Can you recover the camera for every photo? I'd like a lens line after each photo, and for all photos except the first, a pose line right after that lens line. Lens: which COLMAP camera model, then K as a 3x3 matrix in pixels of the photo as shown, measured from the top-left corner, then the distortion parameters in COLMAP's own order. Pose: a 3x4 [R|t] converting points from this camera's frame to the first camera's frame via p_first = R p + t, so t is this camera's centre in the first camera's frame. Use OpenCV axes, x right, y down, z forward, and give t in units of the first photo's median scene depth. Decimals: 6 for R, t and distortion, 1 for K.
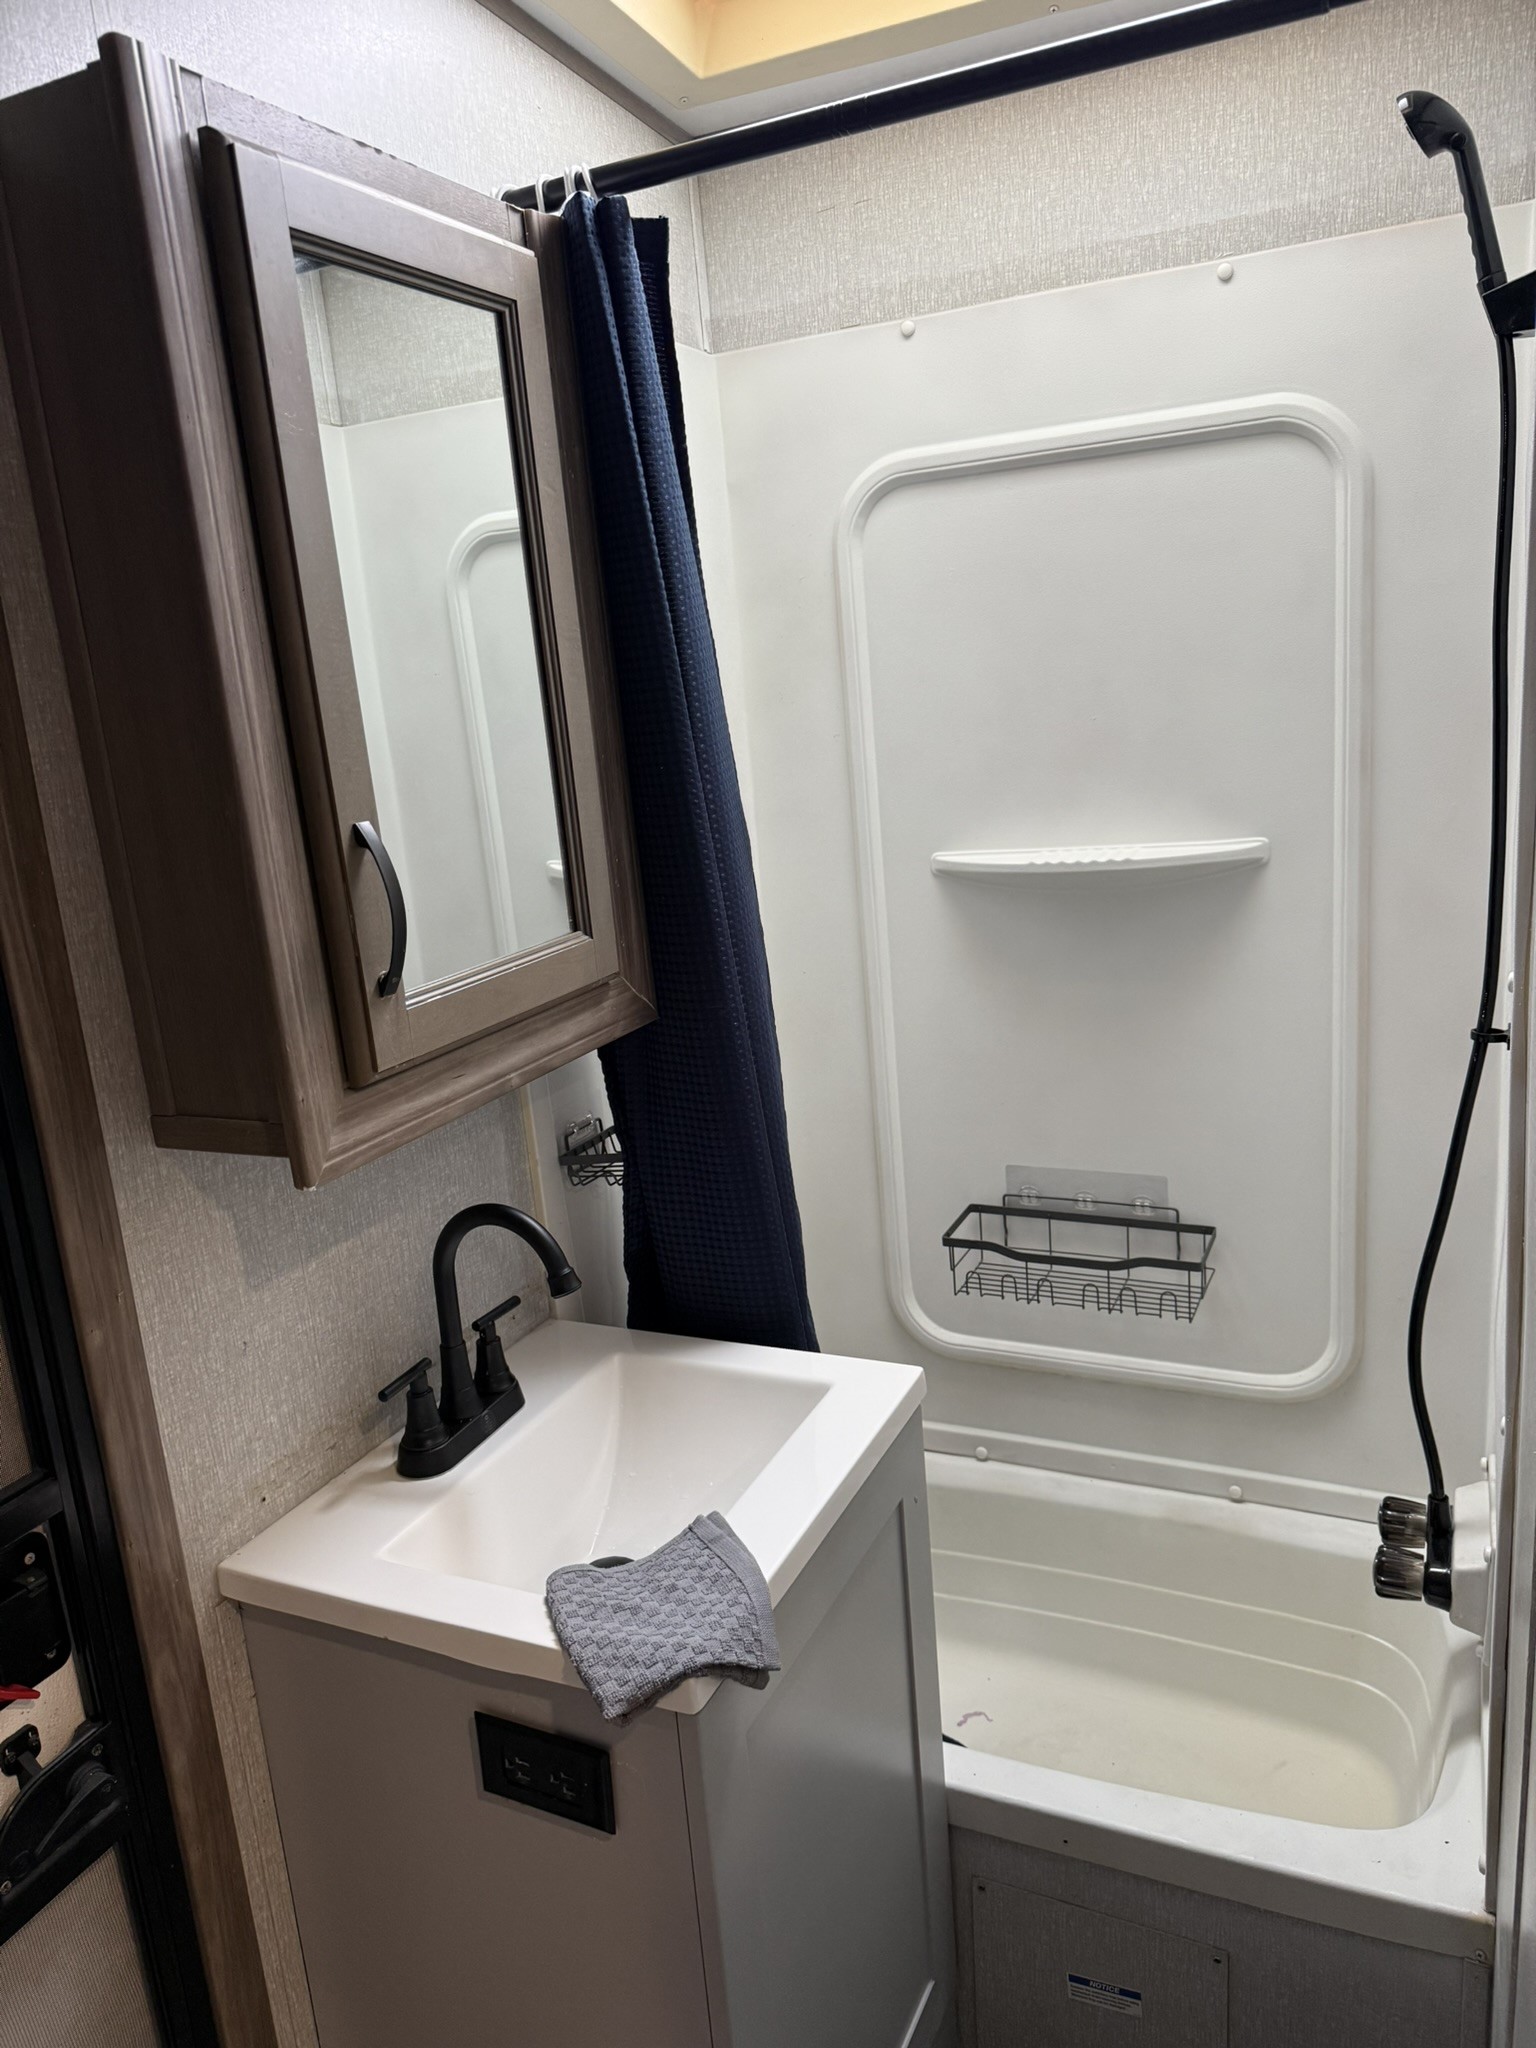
lens RADIAL K [[1439.4, 0, 772.1], [0, 1439.4, 1035.2], [0, 0, 1]] dist [0.010271, -0.006169]
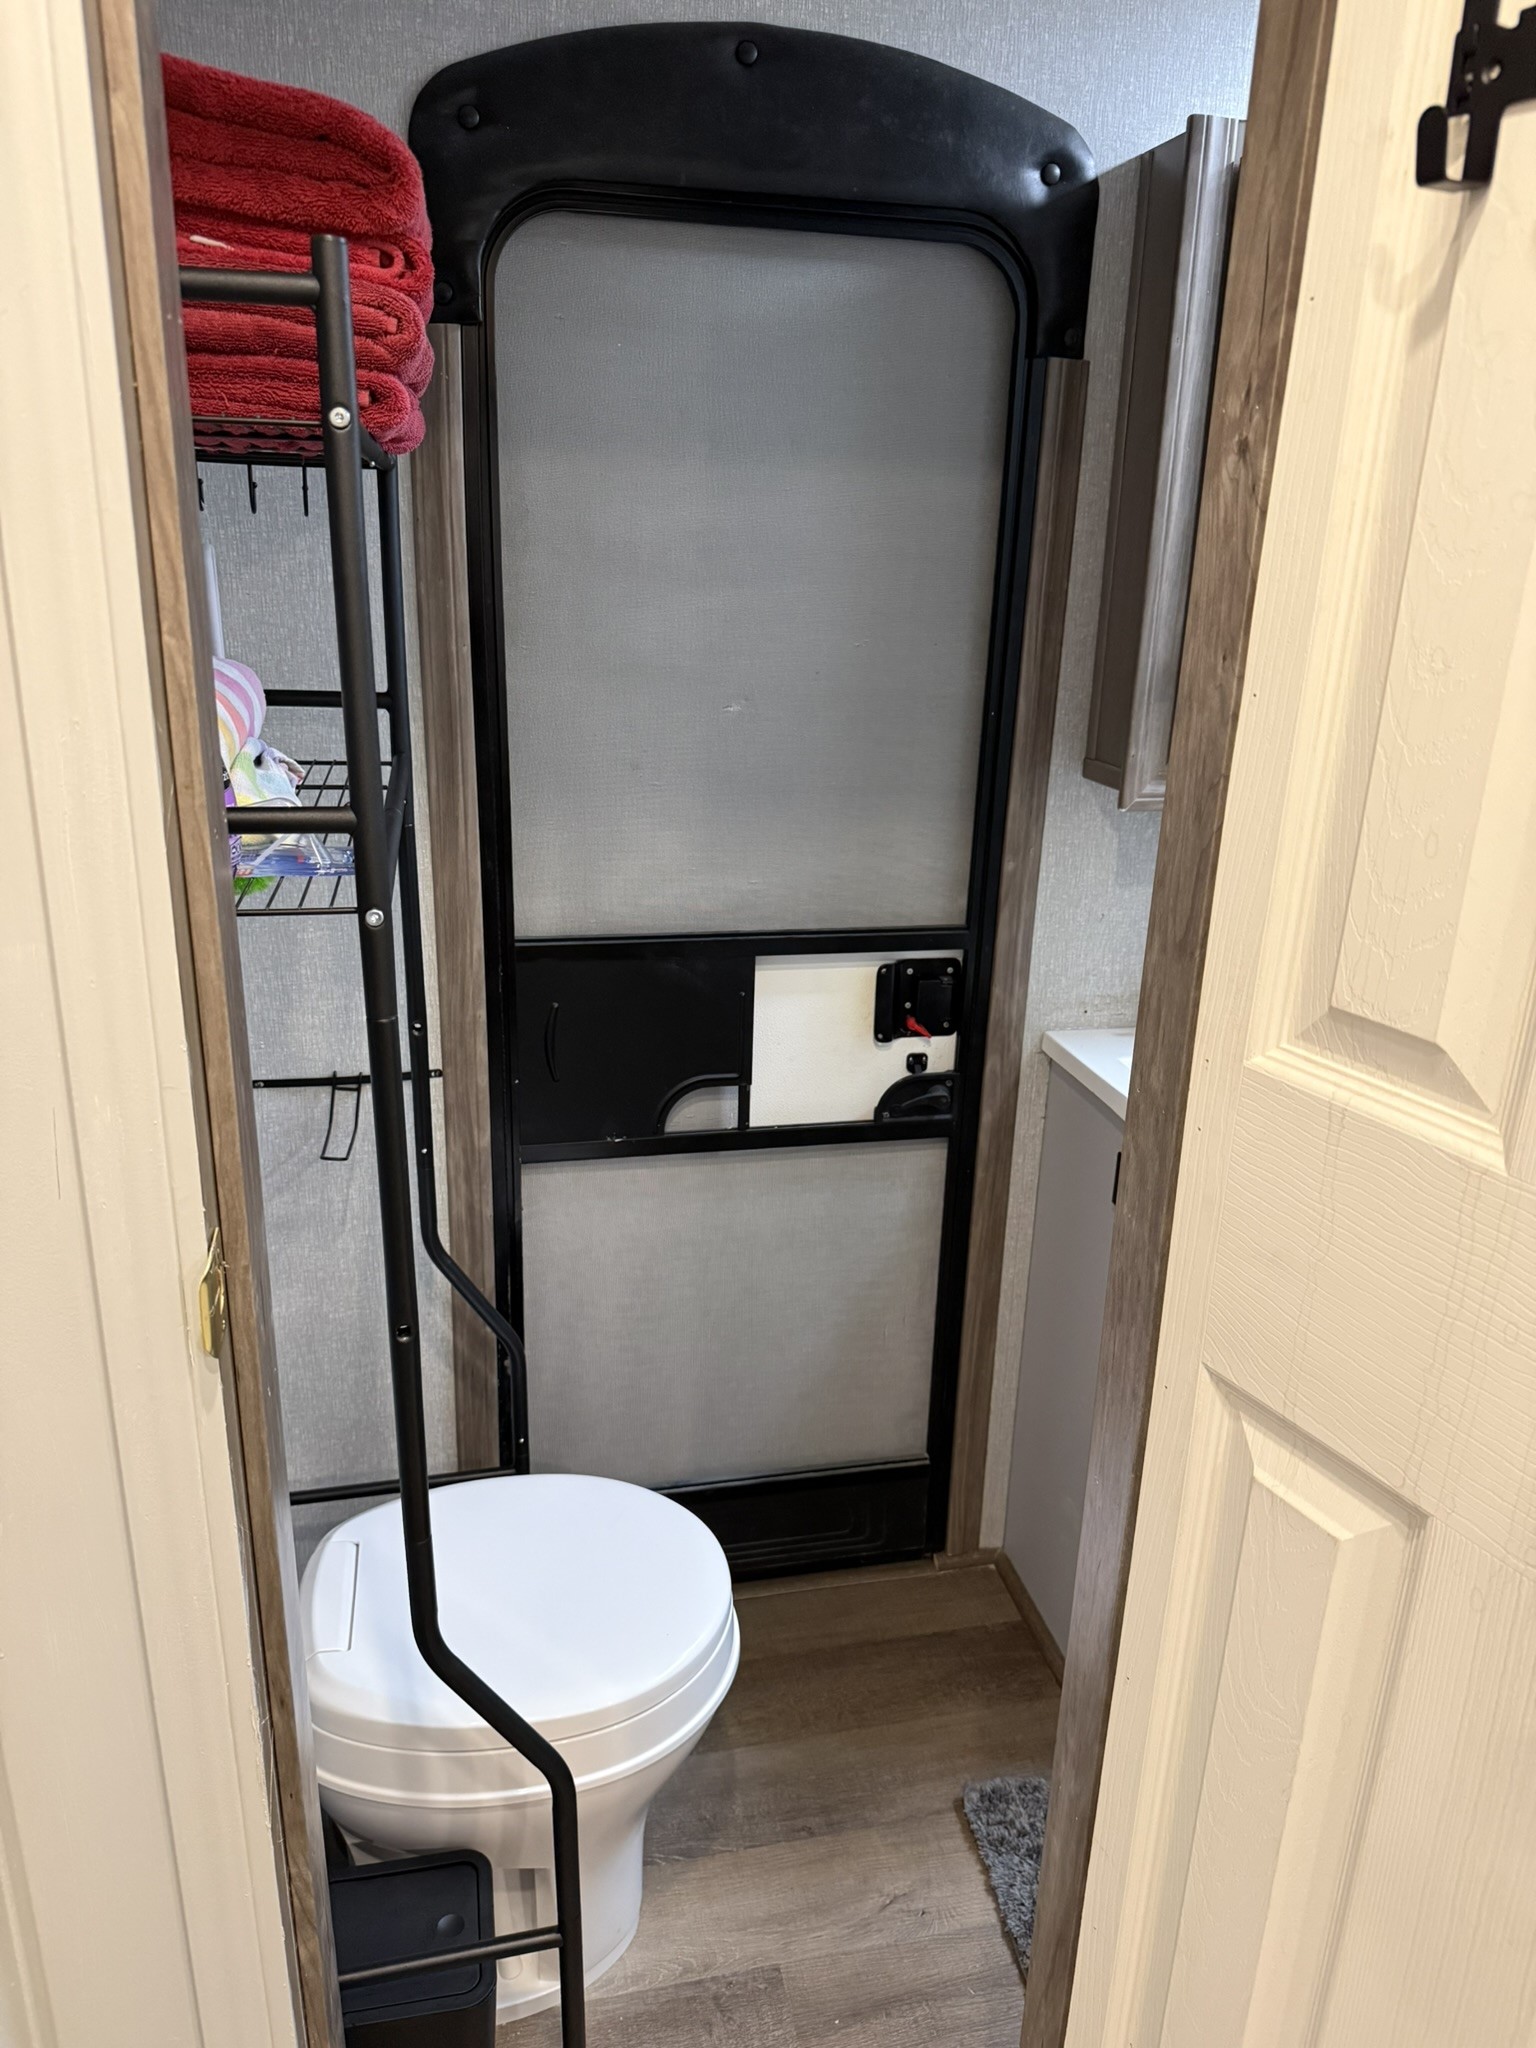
lens RADIAL K [[1439.4, 0, 760.7], [0, 1439.4, 1021.5], [0, 0, 1]] dist [0.010271, -0.006169]
pose [[0.614457, 0.344996, -0.709521, 0.640821], [-0.252778, 0.938002, 0.237182, 0.041686], [0.747359, 0.033613, 0.663569, -0.393385]]
